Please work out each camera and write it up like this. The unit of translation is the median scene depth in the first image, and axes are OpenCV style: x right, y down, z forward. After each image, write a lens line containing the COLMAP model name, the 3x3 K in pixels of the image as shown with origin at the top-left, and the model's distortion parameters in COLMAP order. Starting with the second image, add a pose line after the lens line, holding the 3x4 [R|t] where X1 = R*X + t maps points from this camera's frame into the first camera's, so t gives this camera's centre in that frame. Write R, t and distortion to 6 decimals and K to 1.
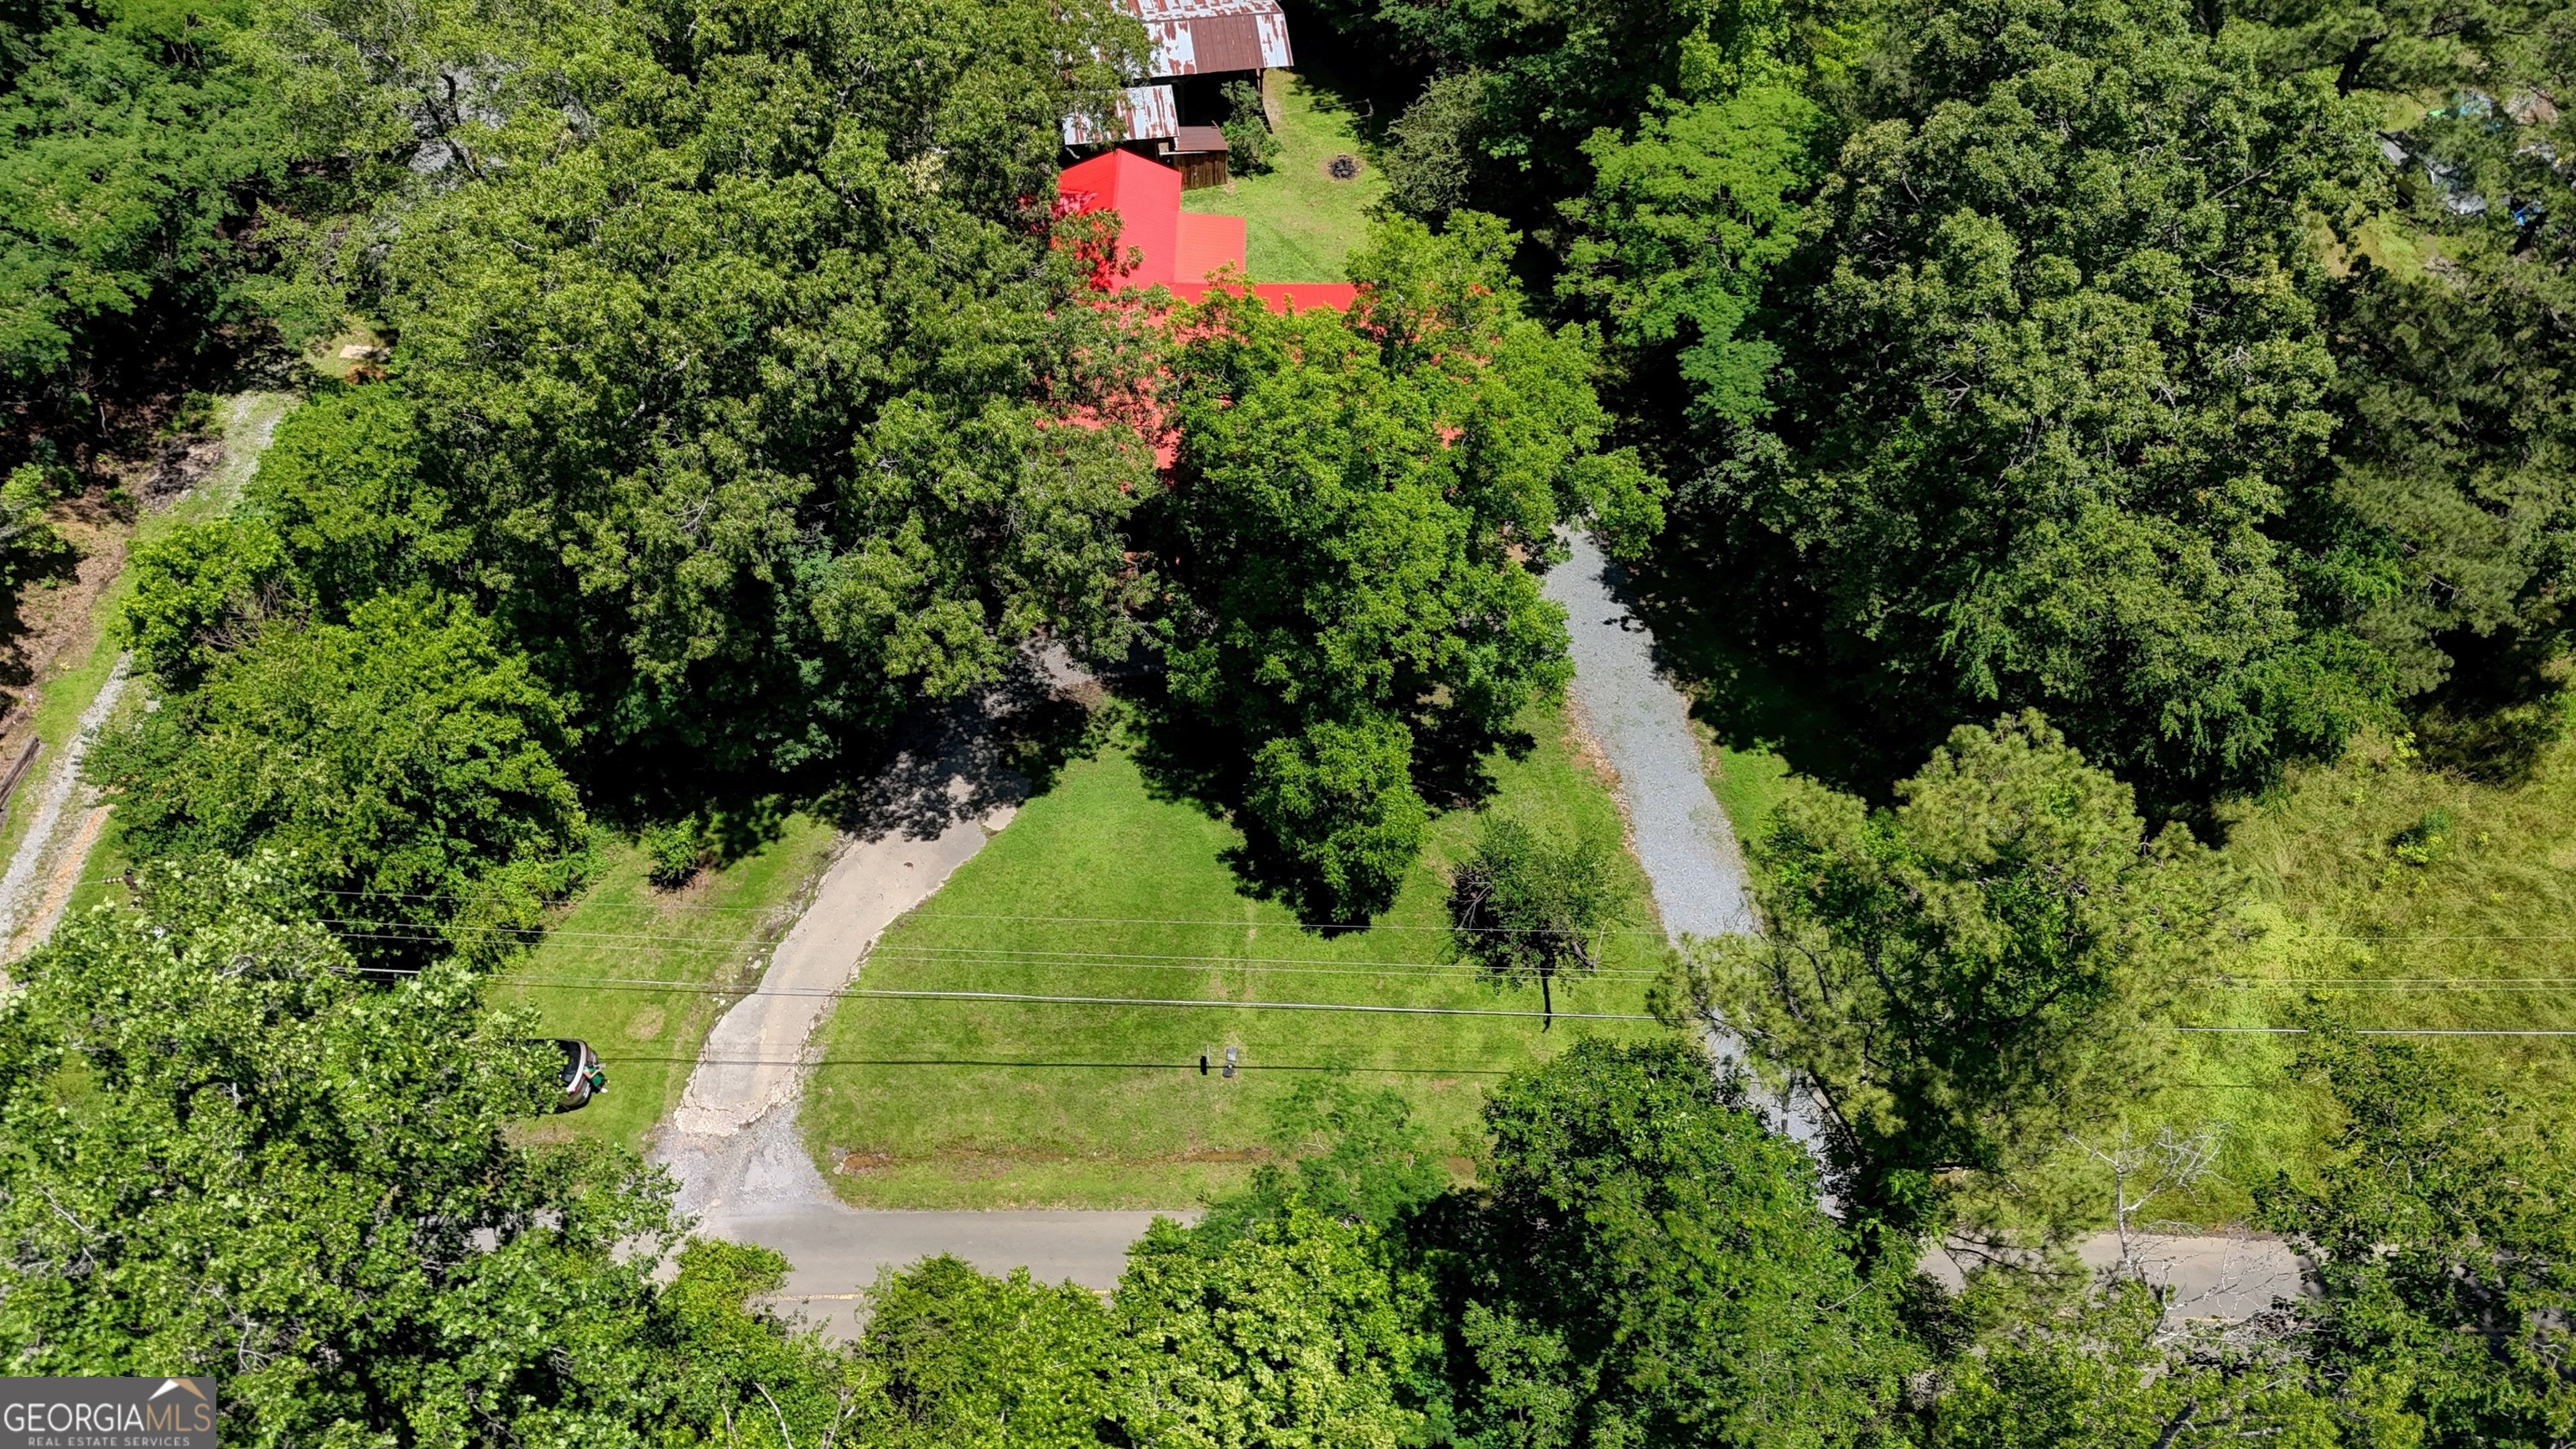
lens RADIAL K [[1830.7, 0, 1285.7], [0, 1830.7, 755.7], [0, 0, 1]] dist [0.068324, -0.117446]
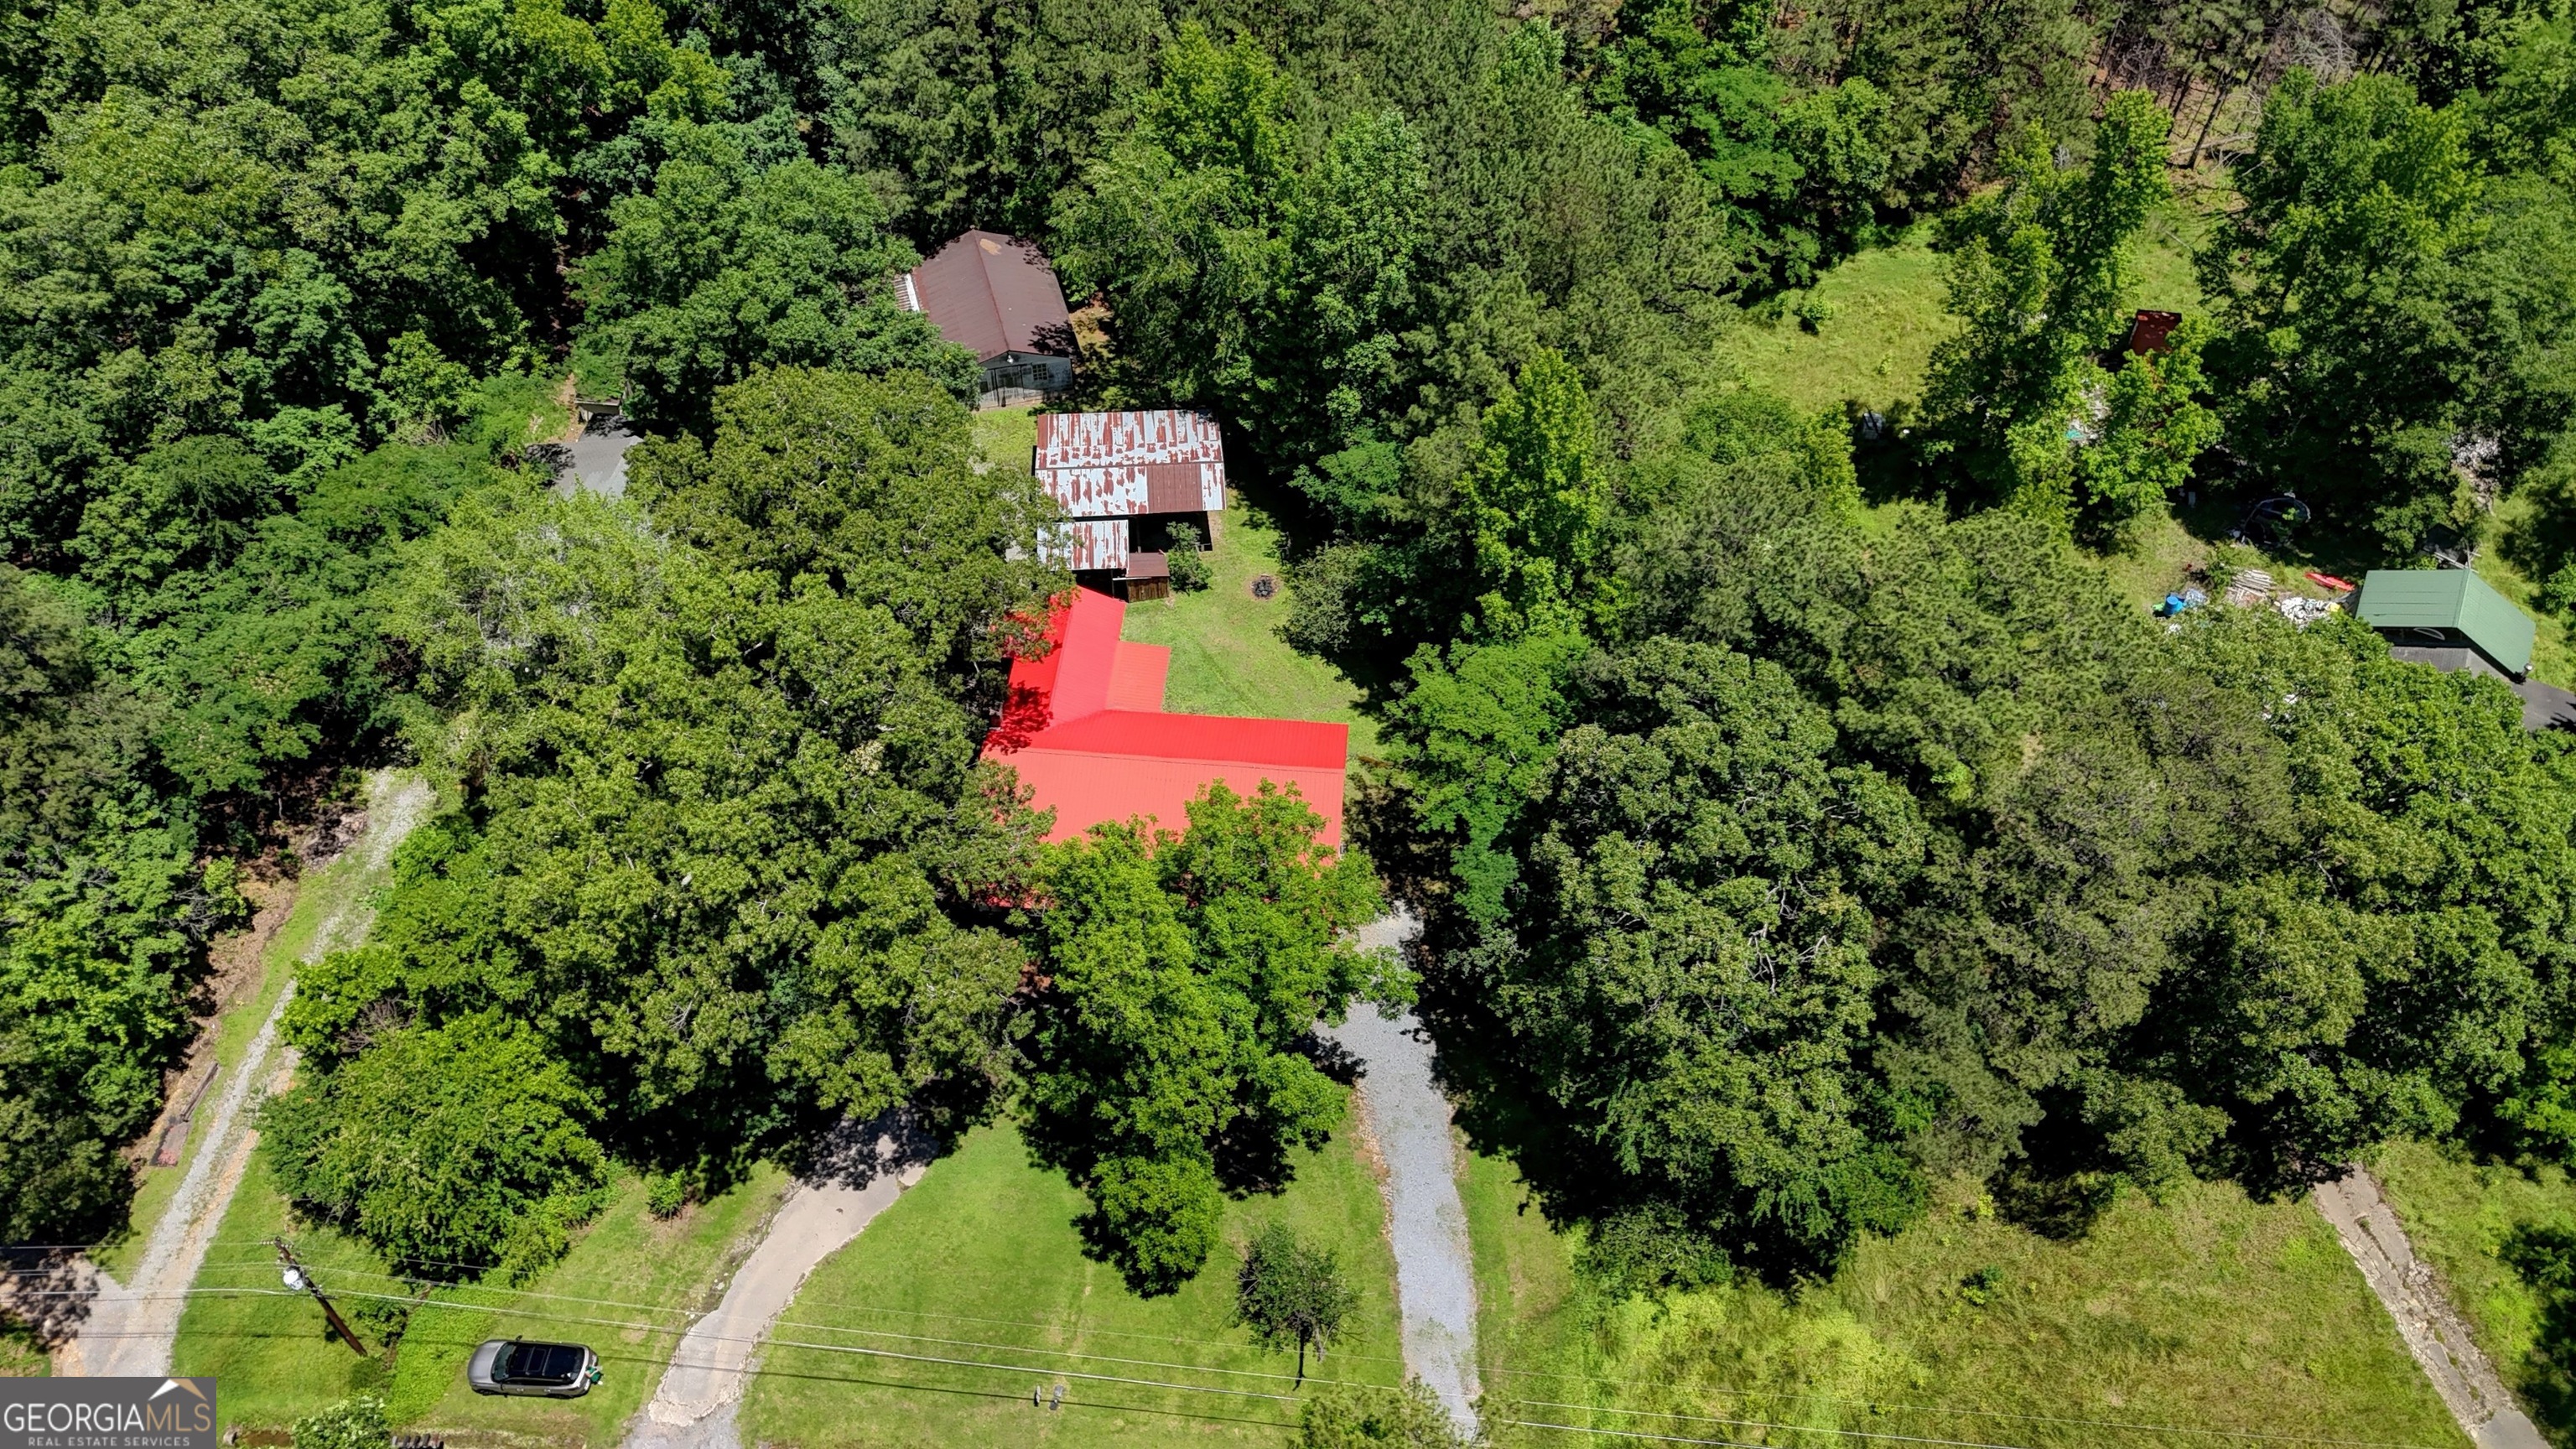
lens RADIAL K [[1824.9, 0, 1296.5], [0, 1824.9, 718.8], [0, 0, 1]] dist [0.041268, -0.103488]
pose [[0.996932, 0.062109, -0.047624, 0.167068], [-0.063194, 0.997767, -0.021629, -0.292033], [0.046175, 0.024572, 0.998631, -0.320869]]
